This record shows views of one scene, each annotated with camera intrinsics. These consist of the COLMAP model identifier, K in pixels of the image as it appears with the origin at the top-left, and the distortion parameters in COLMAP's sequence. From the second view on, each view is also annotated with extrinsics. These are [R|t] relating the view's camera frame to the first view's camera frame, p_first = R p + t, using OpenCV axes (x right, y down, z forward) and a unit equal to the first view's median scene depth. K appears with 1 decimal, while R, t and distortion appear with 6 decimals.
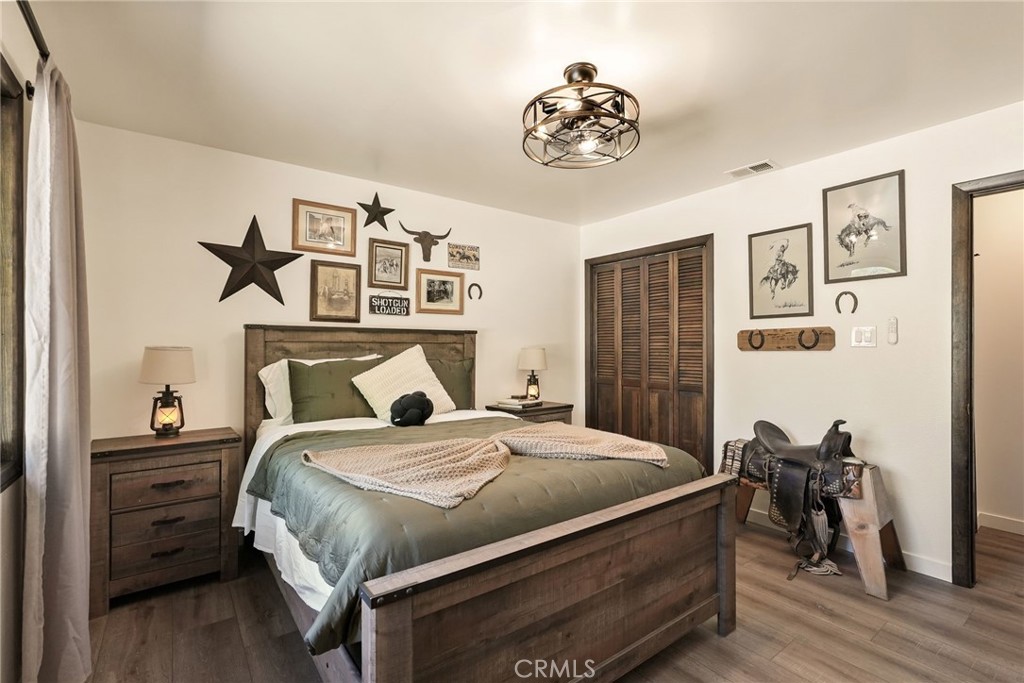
lens RADIAL K [[464.6, 0, 512.2], [0, 464.6, 341.7], [0, 0, 1]] dist [-0.002902, 0.001762]
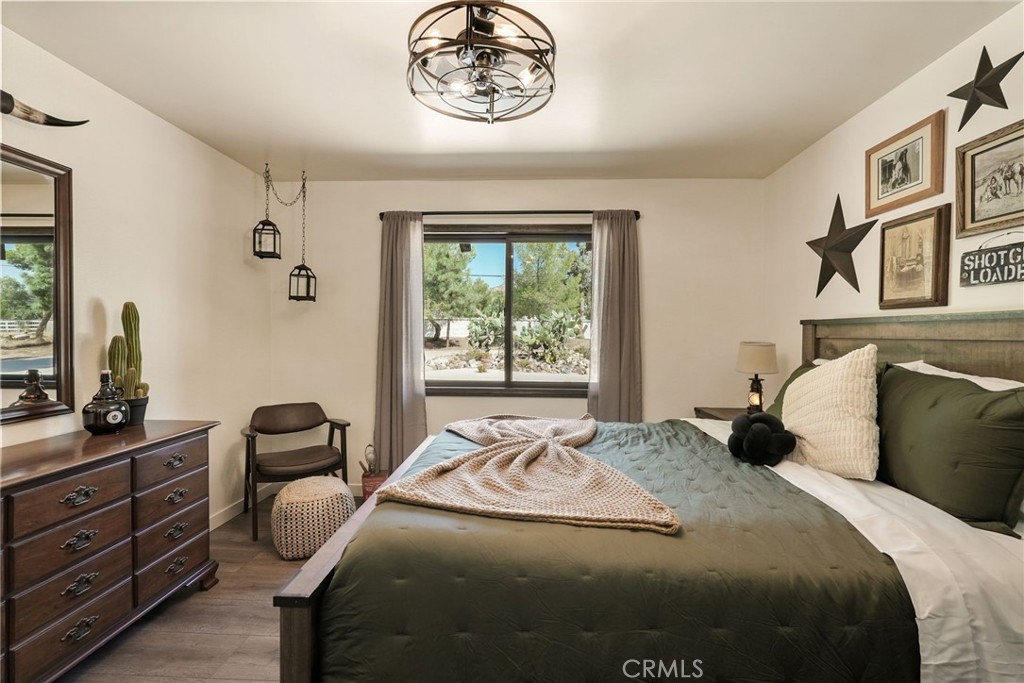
lens RADIAL K [[464.6, 0, 512.1], [0, 464.6, 340.3], [0, 0, 1]] dist [-0.002902, 0.001762]
pose [[-0.641375, 0.008142, -0.767185, 0.480445], [0.005637, 0.999967, 0.005900, -0.004724], [0.767207, -0.000541, -0.641399, 1.019214]]
